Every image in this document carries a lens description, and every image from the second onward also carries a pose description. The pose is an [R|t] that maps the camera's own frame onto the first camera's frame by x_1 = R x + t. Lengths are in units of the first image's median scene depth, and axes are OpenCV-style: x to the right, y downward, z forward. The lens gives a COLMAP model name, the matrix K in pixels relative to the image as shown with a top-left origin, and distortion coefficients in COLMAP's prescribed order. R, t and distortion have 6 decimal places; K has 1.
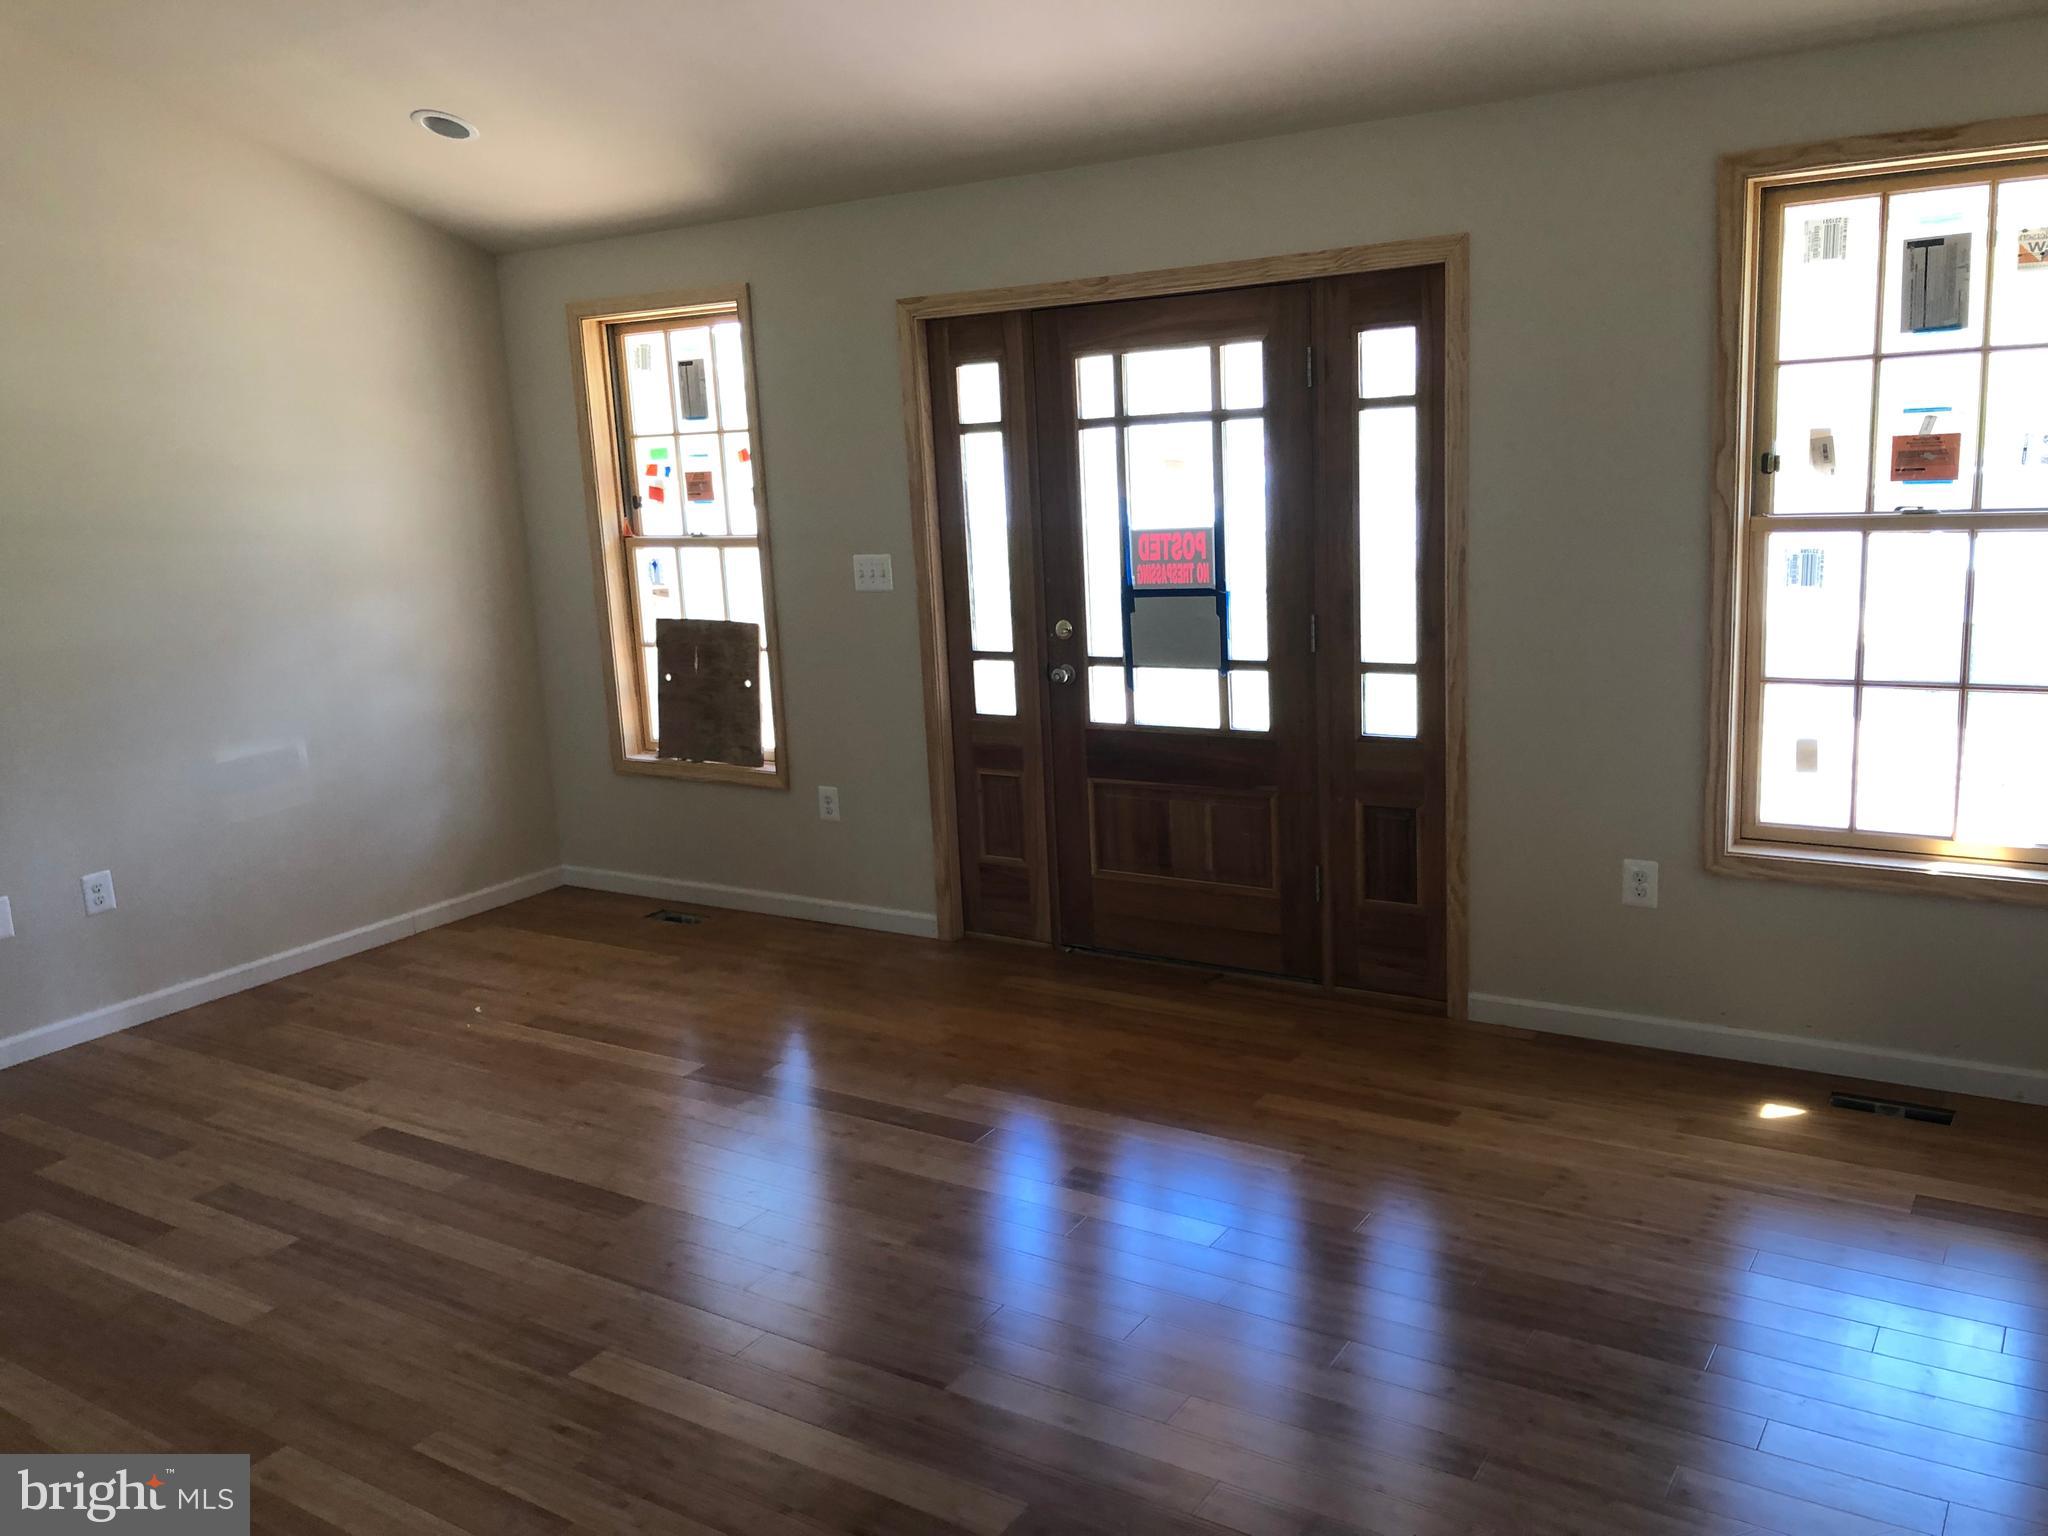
lens RADIAL K [[1684.5, 0, 1024.0], [0, 1684.5, 768.0], [0, 0, 1]] dist [0.078527, -0.131241]
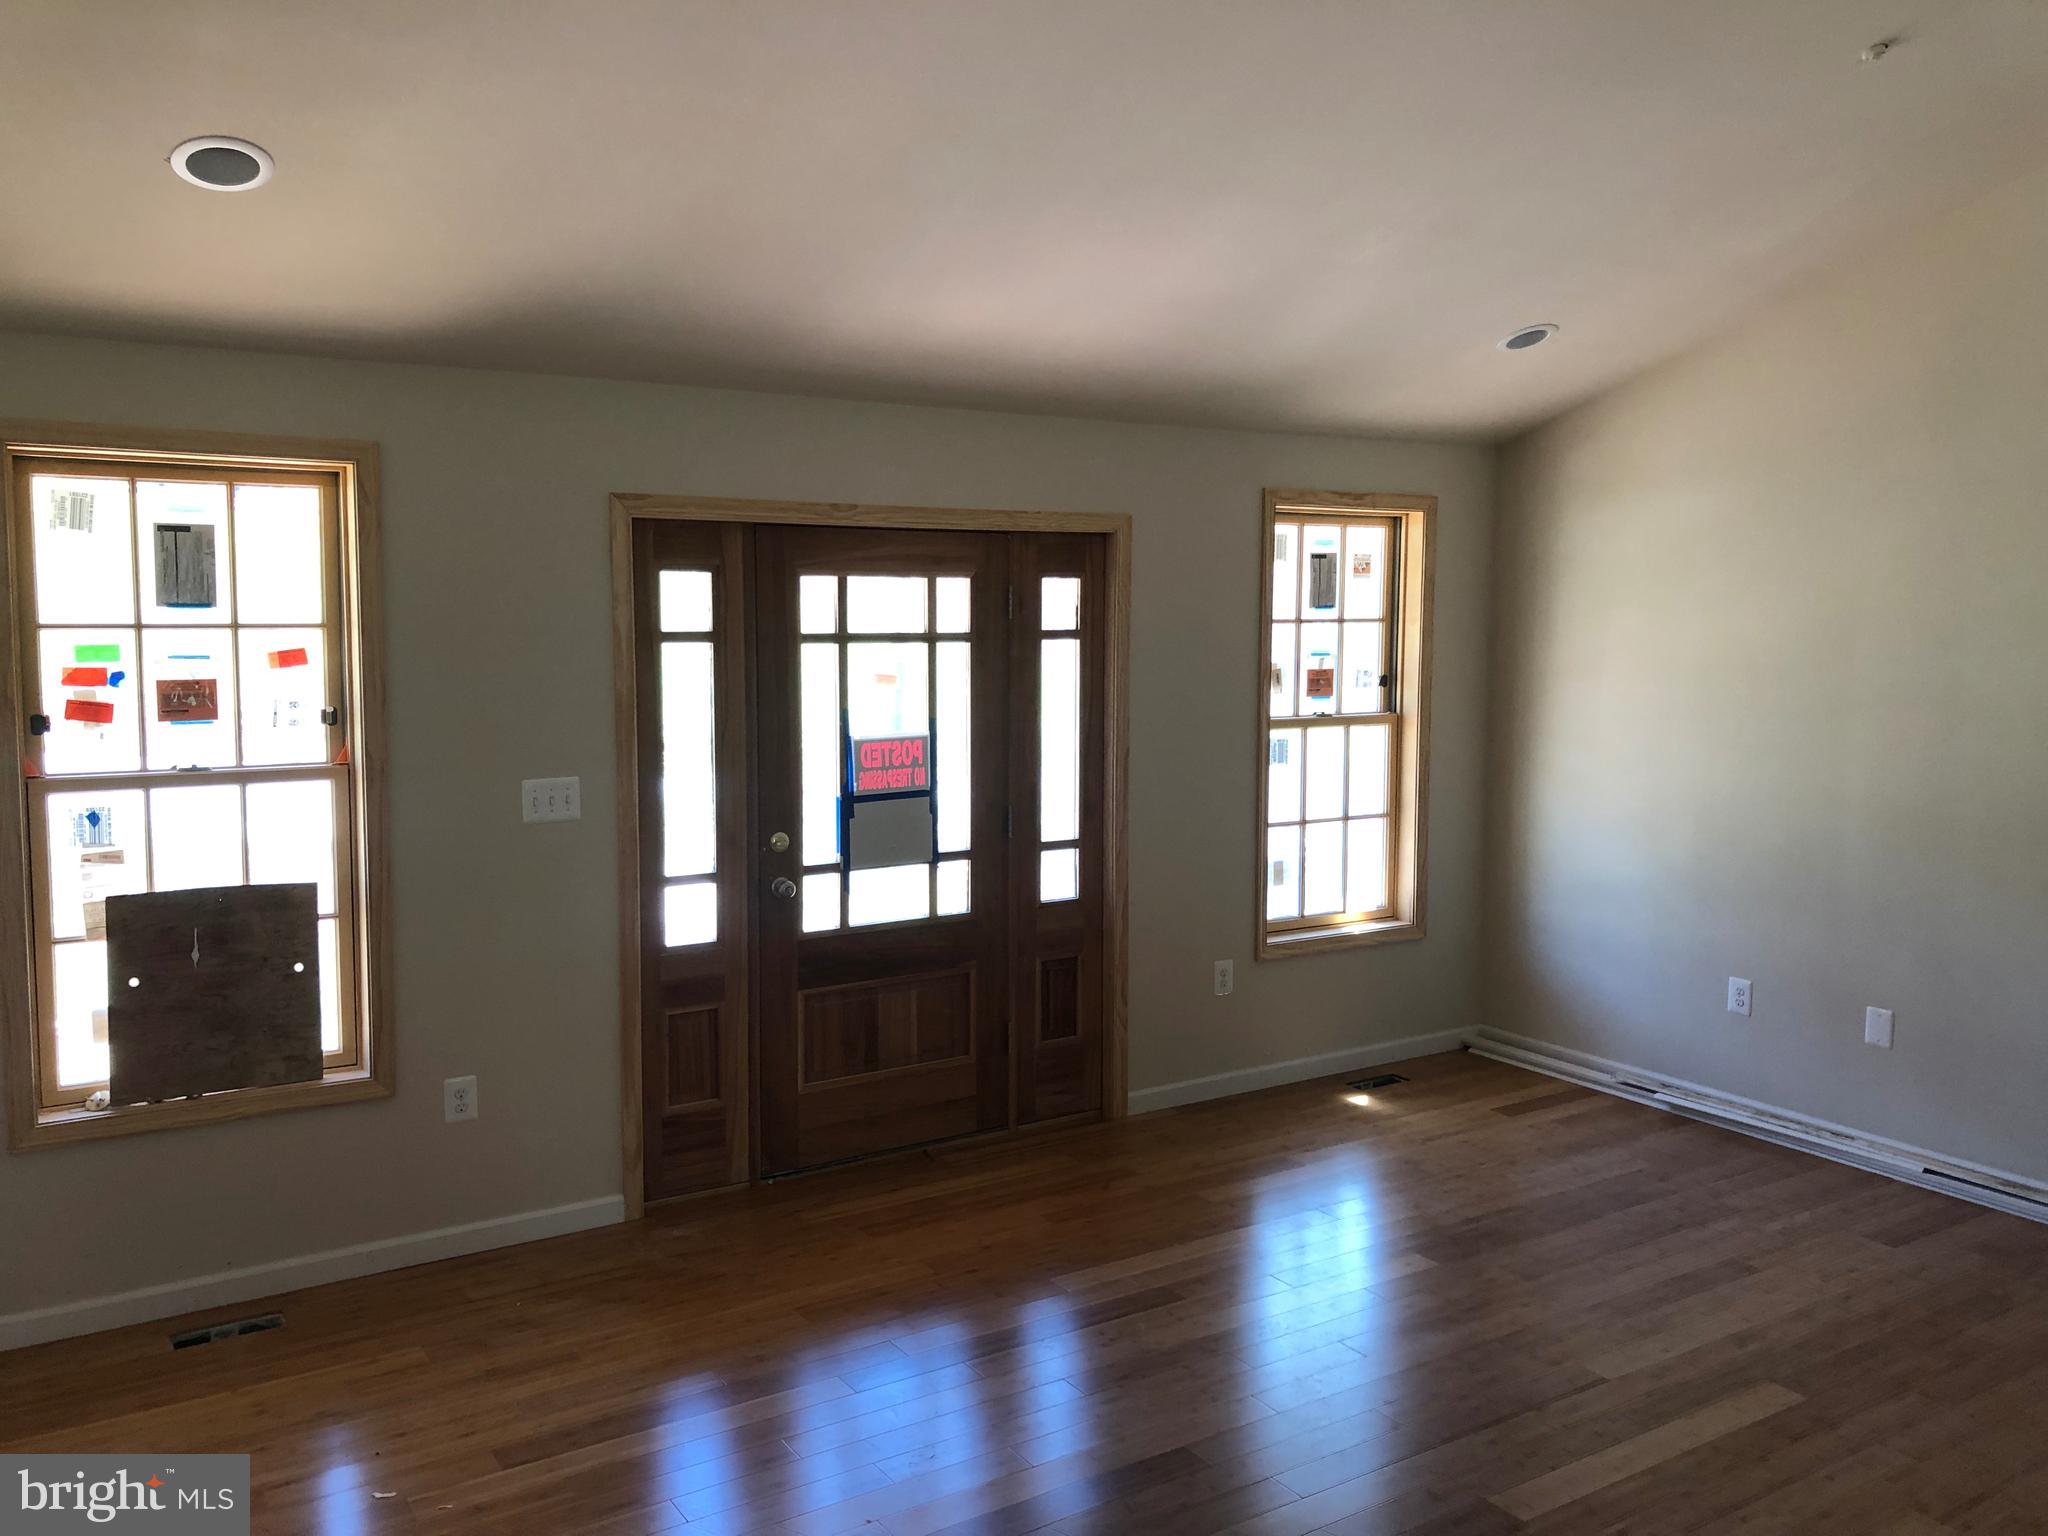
lens RADIAL K [[1544.0, 0, 1024.0], [0, 1544.0, 768.0], [0, 0, 1]] dist [0.089956, -0.102147]
pose [[0.426578, -0.025171, 0.904100, -0.742865], [0.166253, 0.984762, -0.051026, -0.055901], [-0.889039, 0.172076, 0.424263, 0.490179]]
